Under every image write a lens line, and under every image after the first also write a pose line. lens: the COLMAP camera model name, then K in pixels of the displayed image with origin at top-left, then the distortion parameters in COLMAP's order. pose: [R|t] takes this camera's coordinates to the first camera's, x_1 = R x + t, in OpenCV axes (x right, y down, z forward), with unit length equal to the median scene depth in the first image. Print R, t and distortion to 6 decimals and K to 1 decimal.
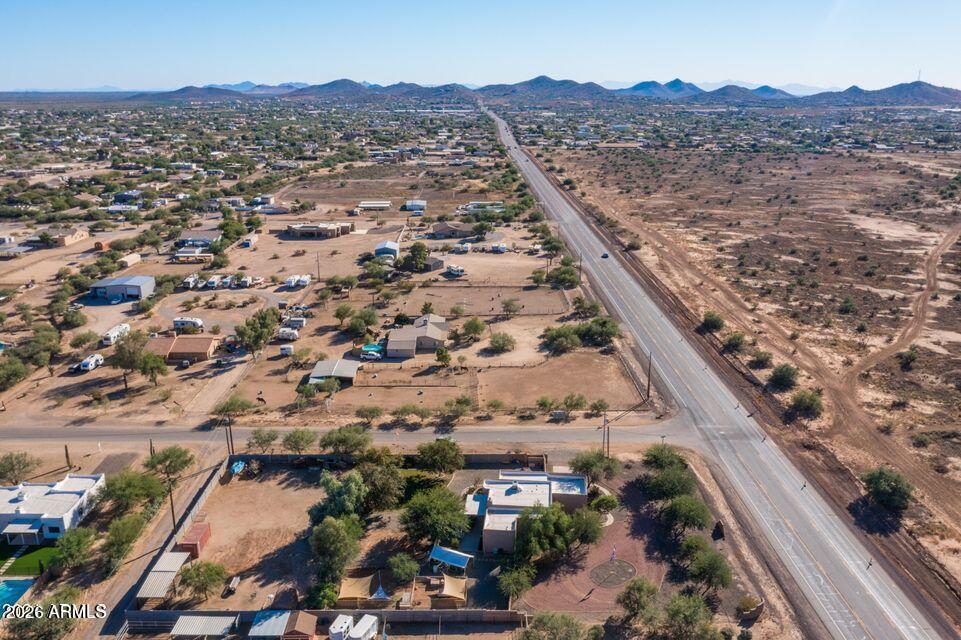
lens RADIAL K [[753.1, 0, 483.9], [0, 753.1, 320.6], [0, 0, 1]] dist [-0.036011, 0.006348]
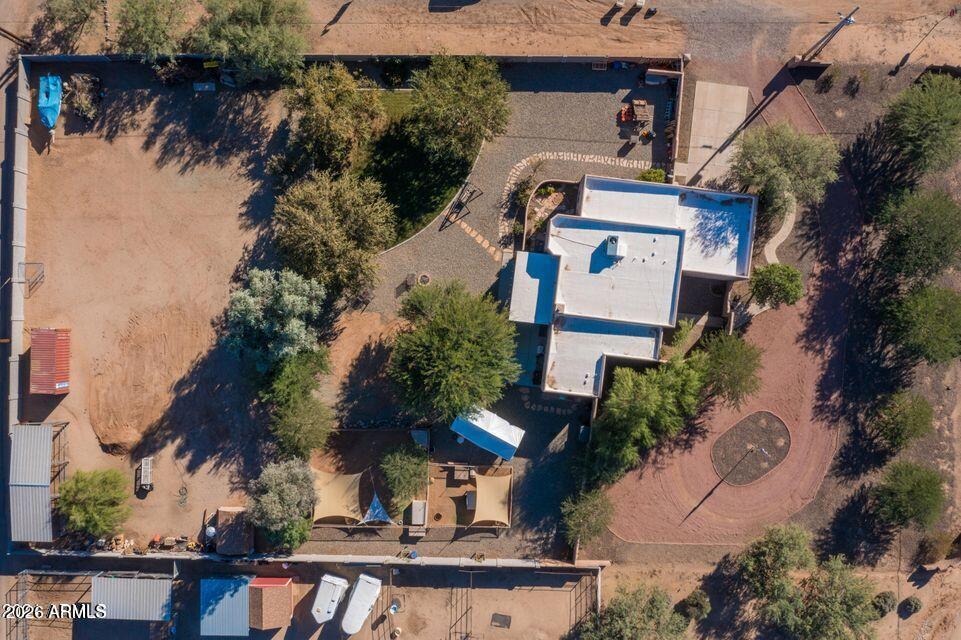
lens RADIAL K [[753.1, 0, 486.9], [0, 753.1, 315.2], [0, 0, 1]] dist [-0.036011, 0.006348]
pose [[0.999278, 0.032156, -0.020260, -0.032320], [0.009901, 0.294417, 0.955626, -0.265861], [0.036694, -0.955136, 0.293886, 0.864218]]
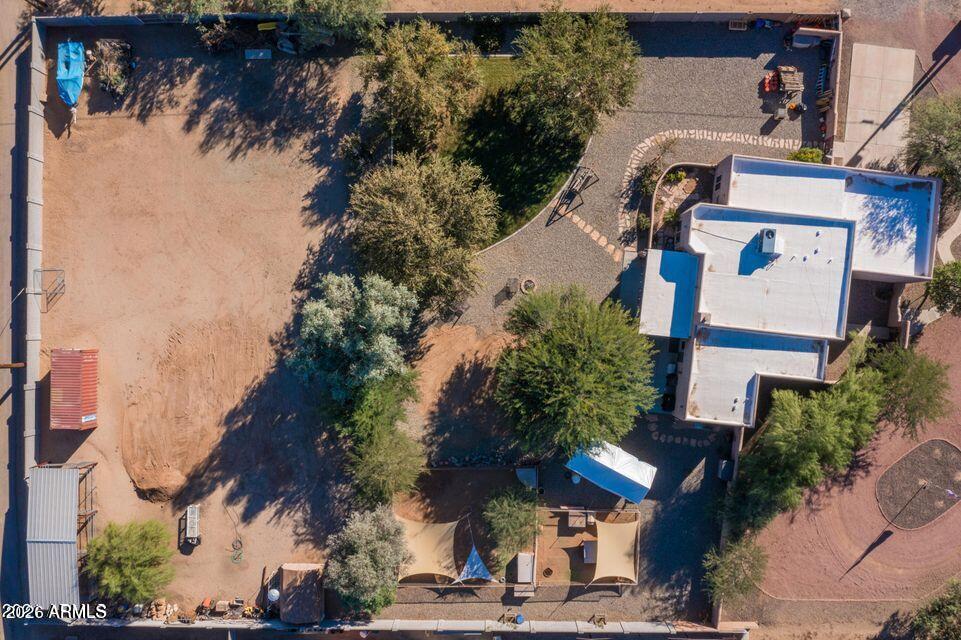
lens RADIAL K [[753.1, 0, 481.8], [0, 753.1, 324.5], [0, 0, 1]] dist [-0.036011, 0.006348]
pose [[0.999612, 0.021660, -0.017527, -0.114089], [0.010360, 0.295003, 0.955440, -0.170305], [0.025865, -0.955251, 0.294664, 0.893439]]
